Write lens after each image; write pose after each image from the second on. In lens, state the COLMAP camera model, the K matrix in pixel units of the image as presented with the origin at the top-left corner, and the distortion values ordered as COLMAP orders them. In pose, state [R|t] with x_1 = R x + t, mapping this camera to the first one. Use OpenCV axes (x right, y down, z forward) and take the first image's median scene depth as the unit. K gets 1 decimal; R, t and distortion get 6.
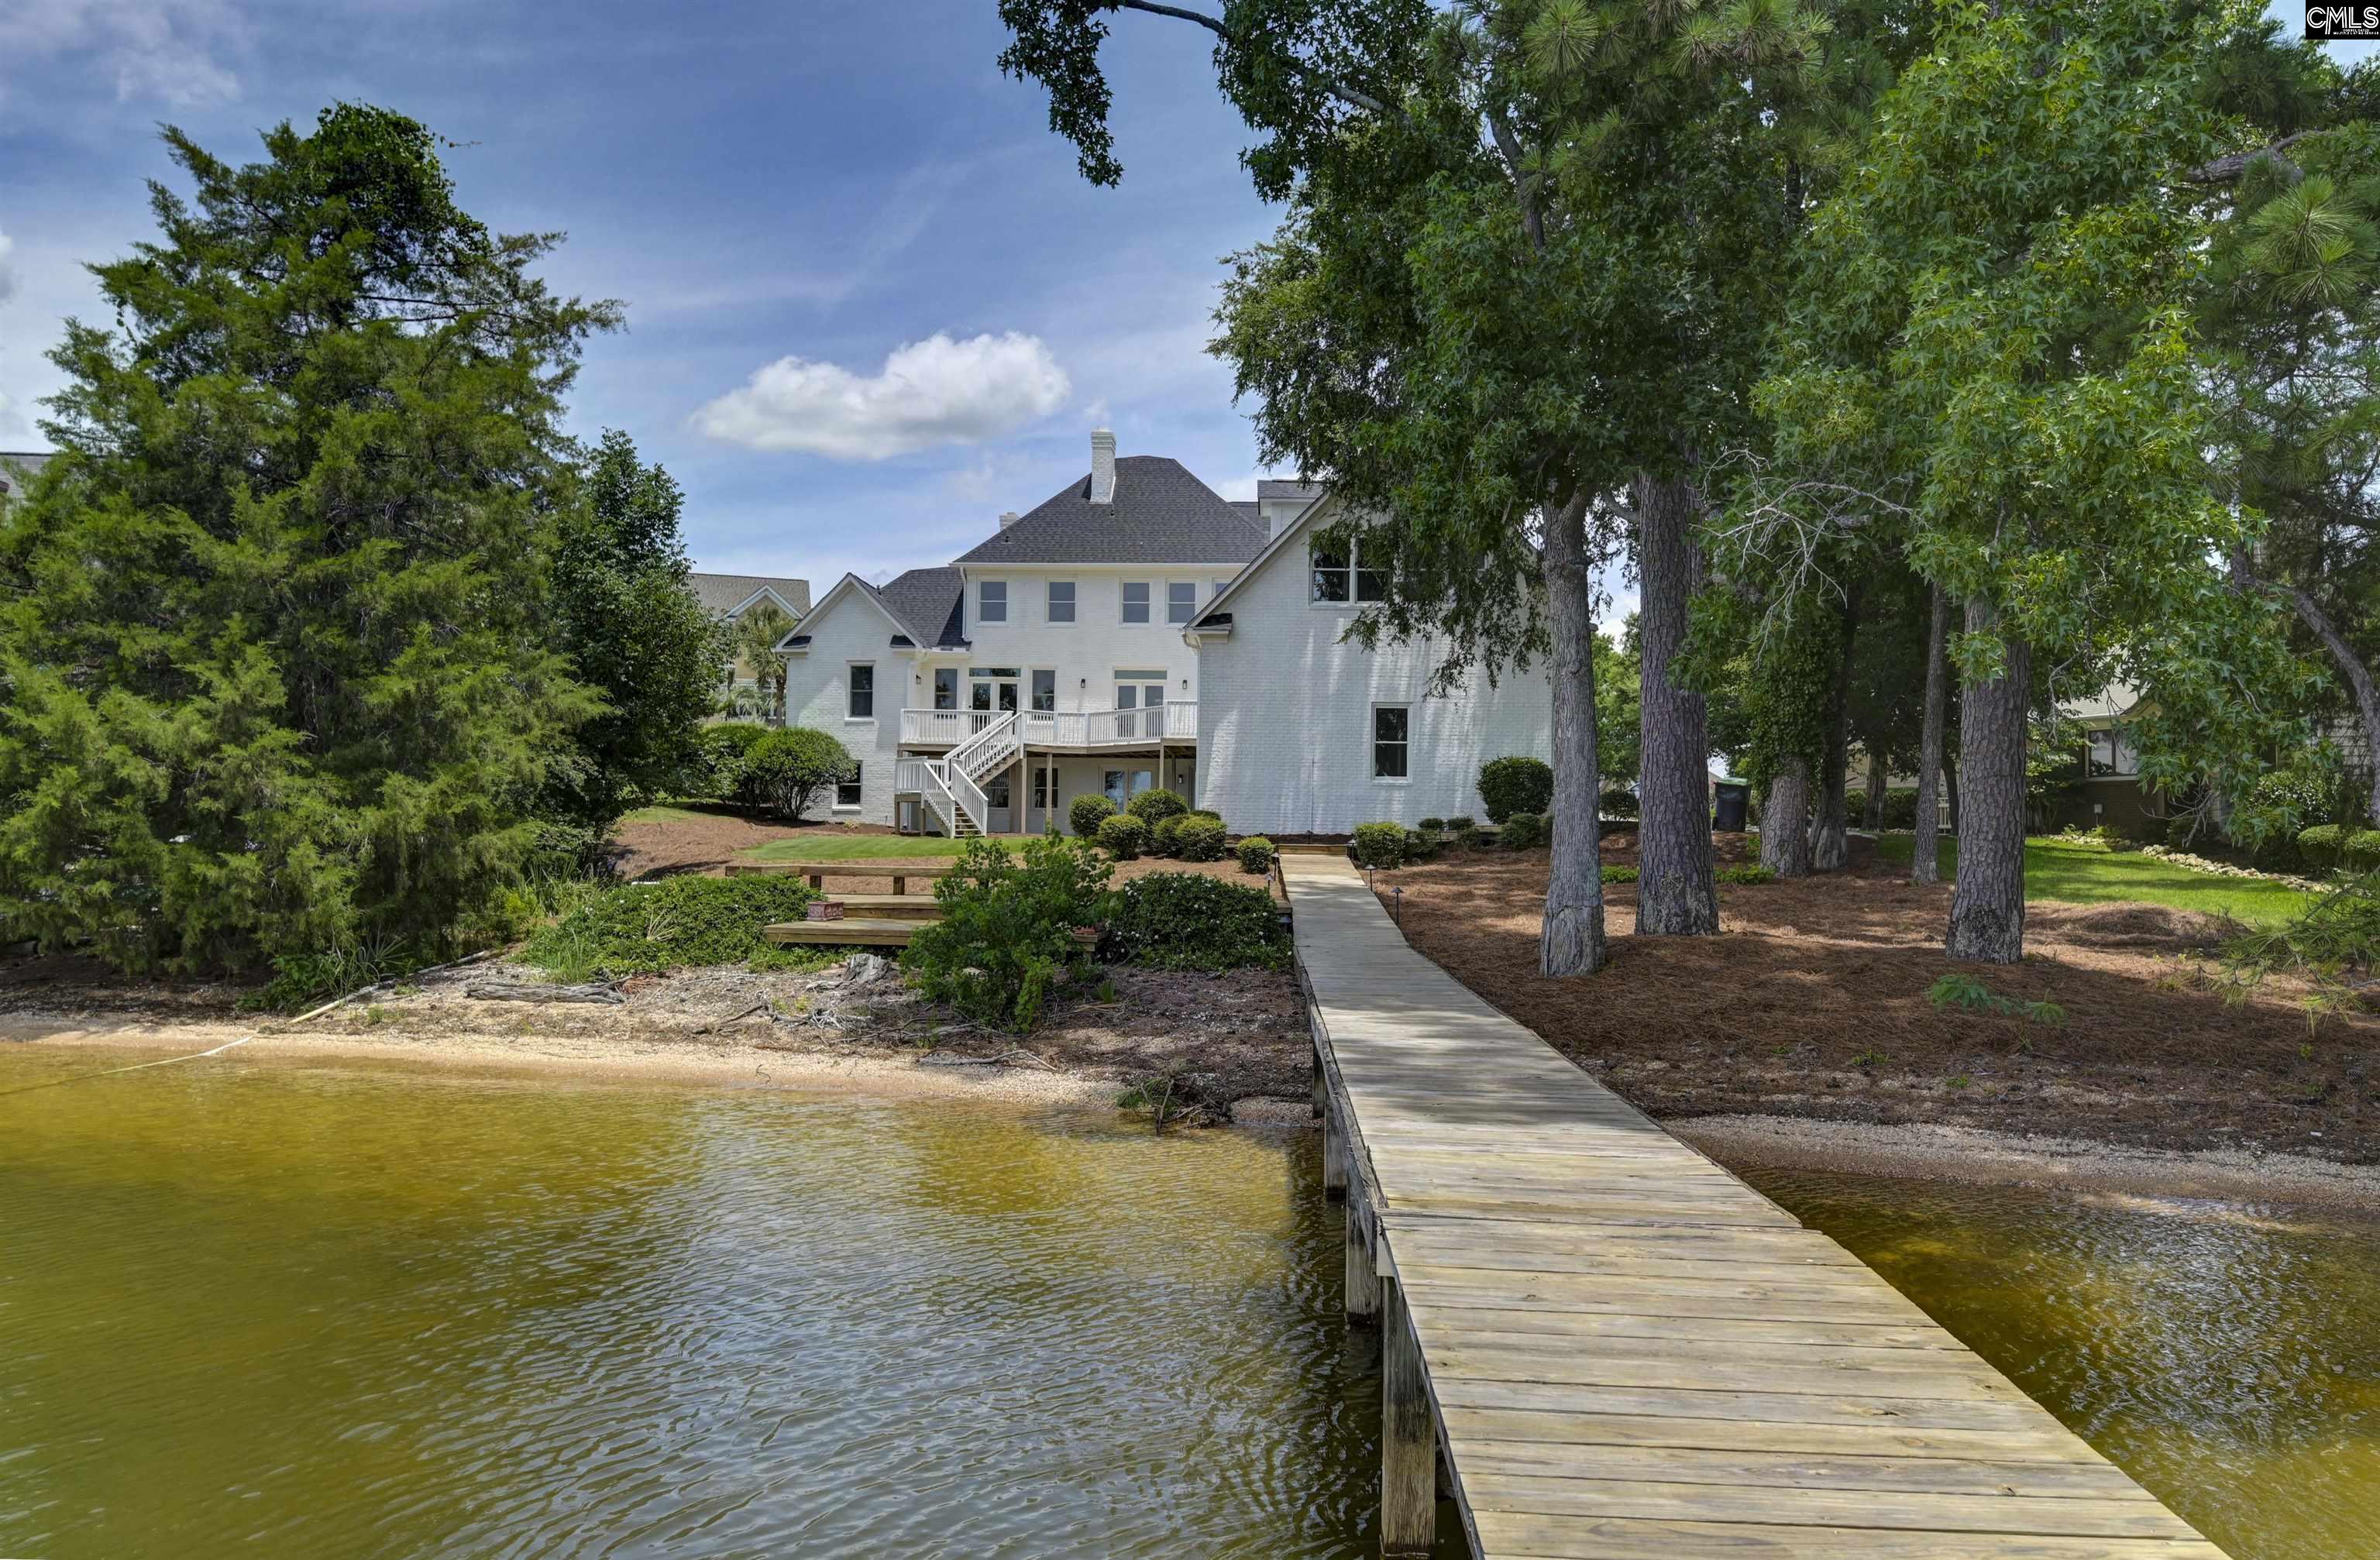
lens RADIAL K [[1664.4, 0, 1190.0], [0, 1664.4, 780.0], [0, 0, 1]] dist [0.000881, 0.000082]
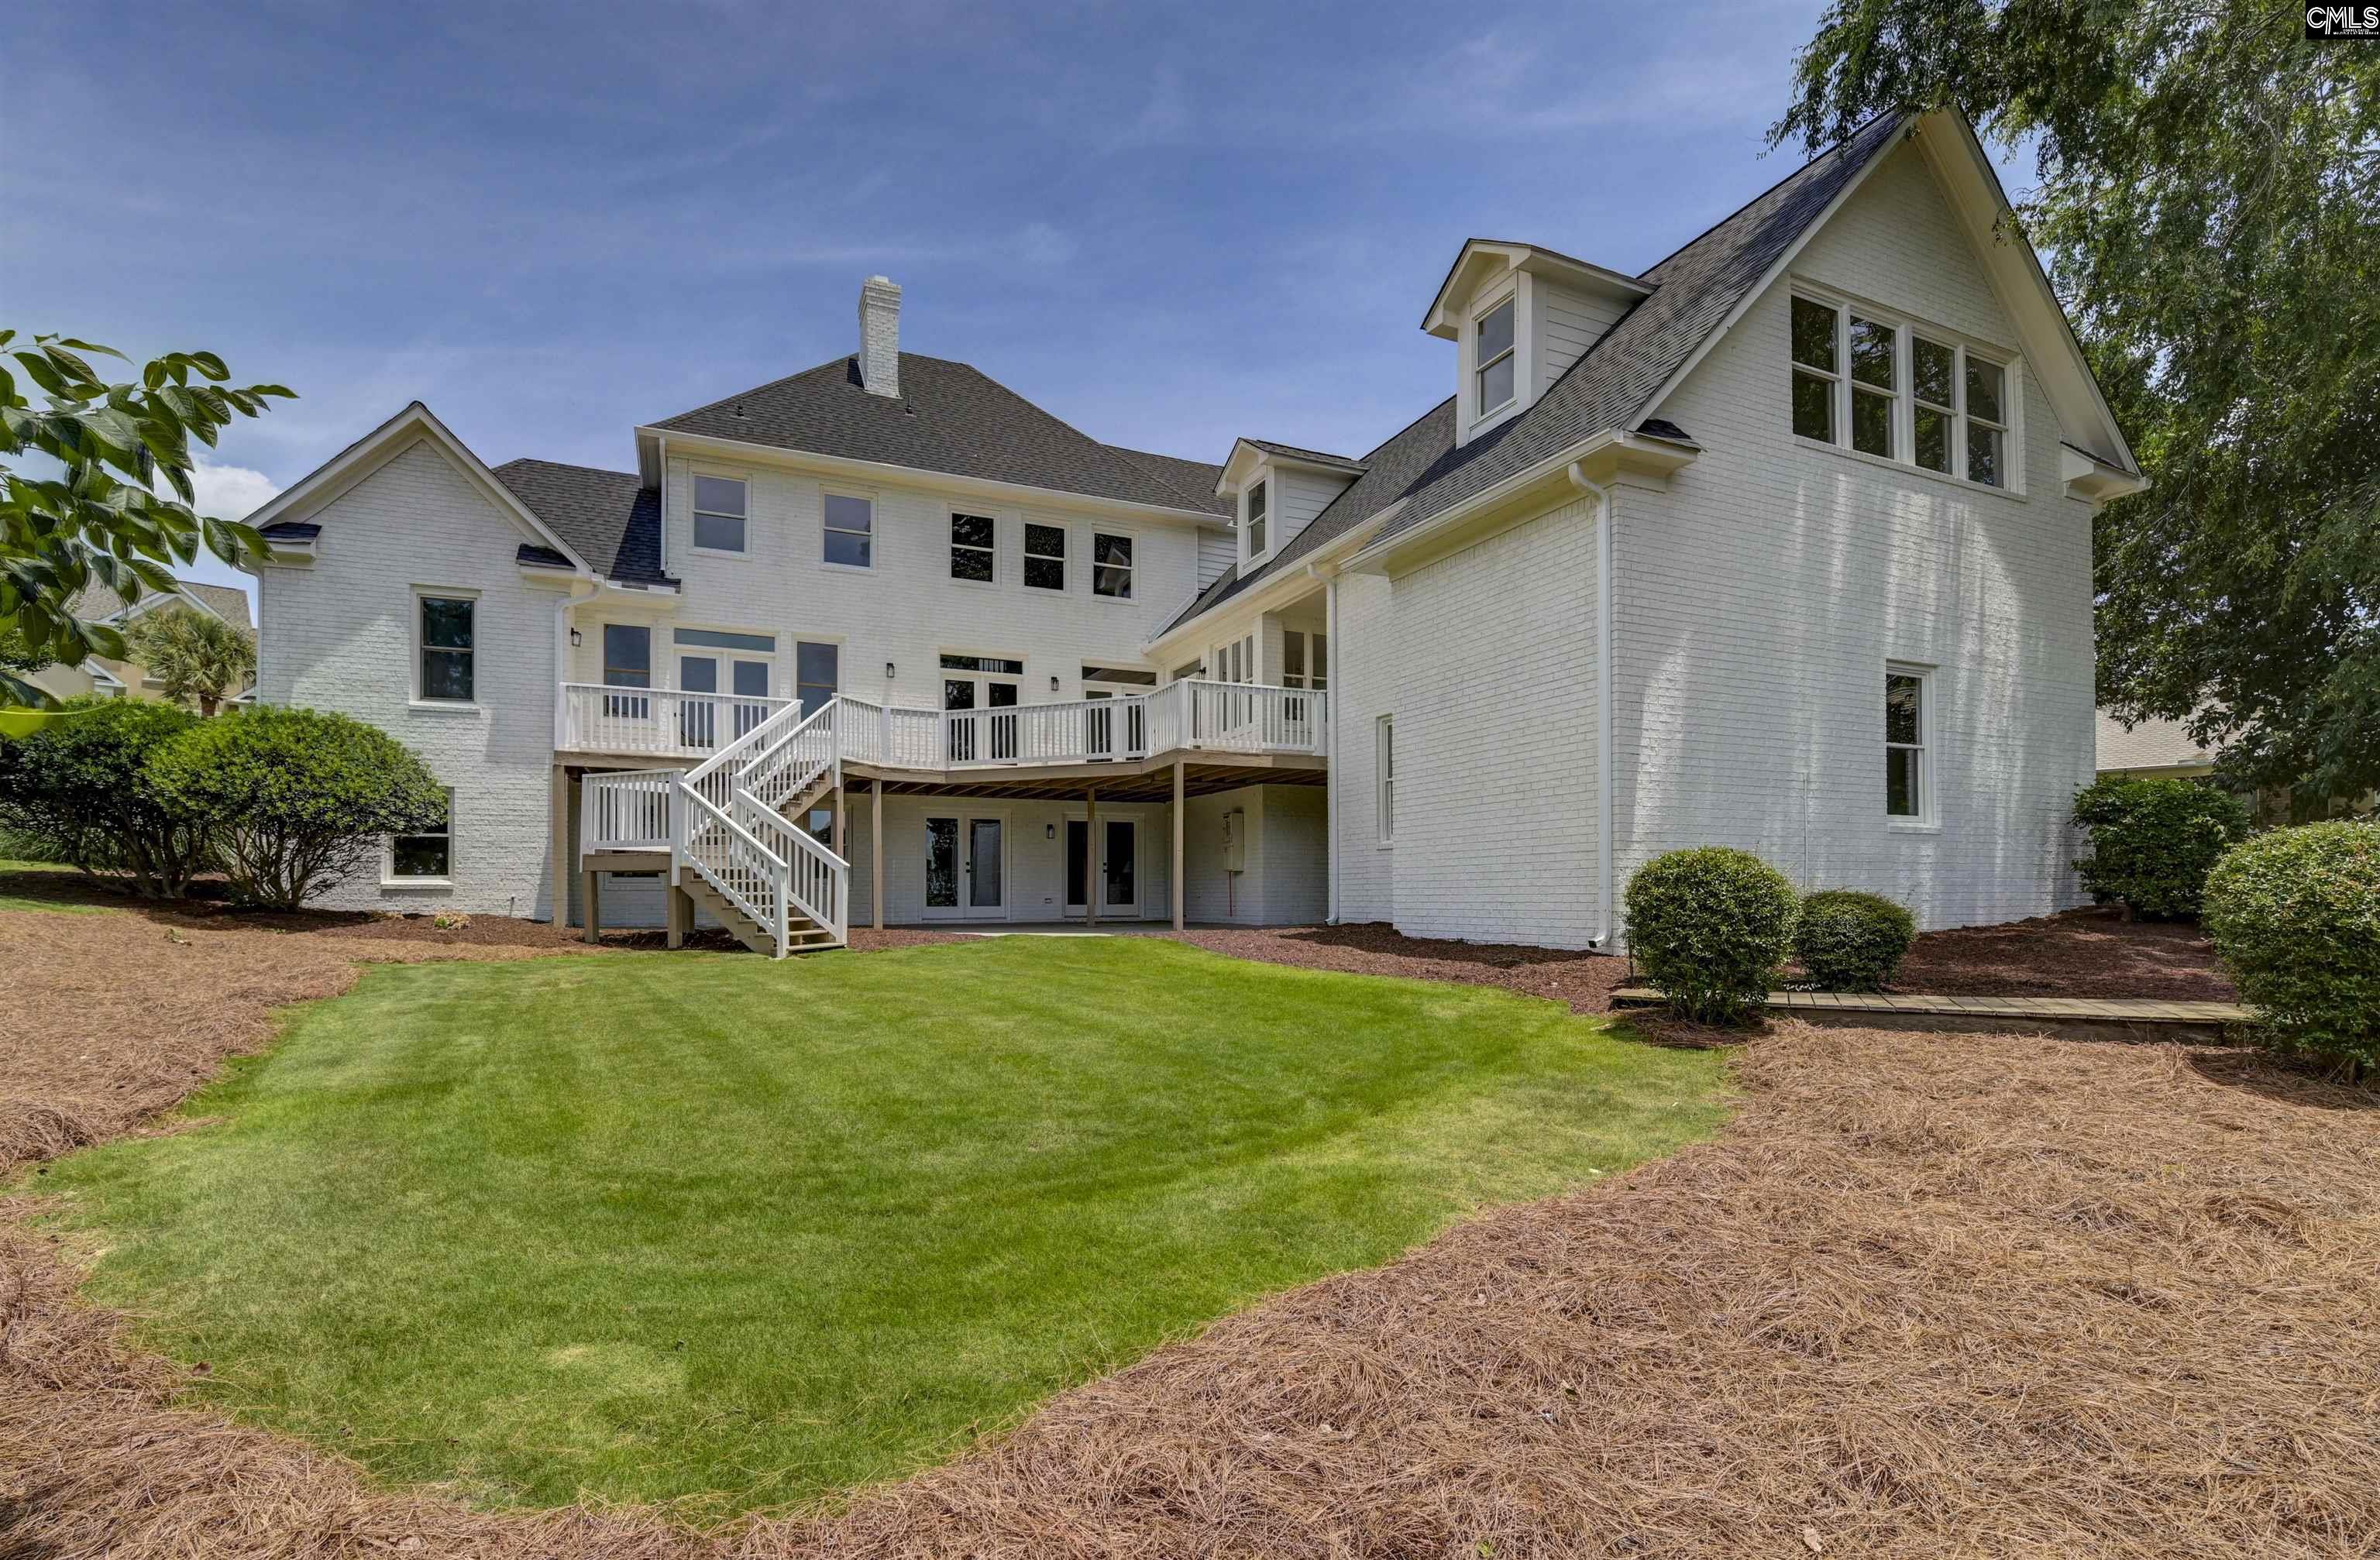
lens RADIAL K [[1098.6, 0, 1189.5], [0, 1098.6, 878.4], [0, 0, 1]] dist [-0.000982, -0.000370]
pose [[0.868880, -0.009550, 0.494930, -0.167814], [-0.001993, 0.999738, 0.022789, 0.007593], [-0.495018, -0.020787, 0.868634, 0.602641]]
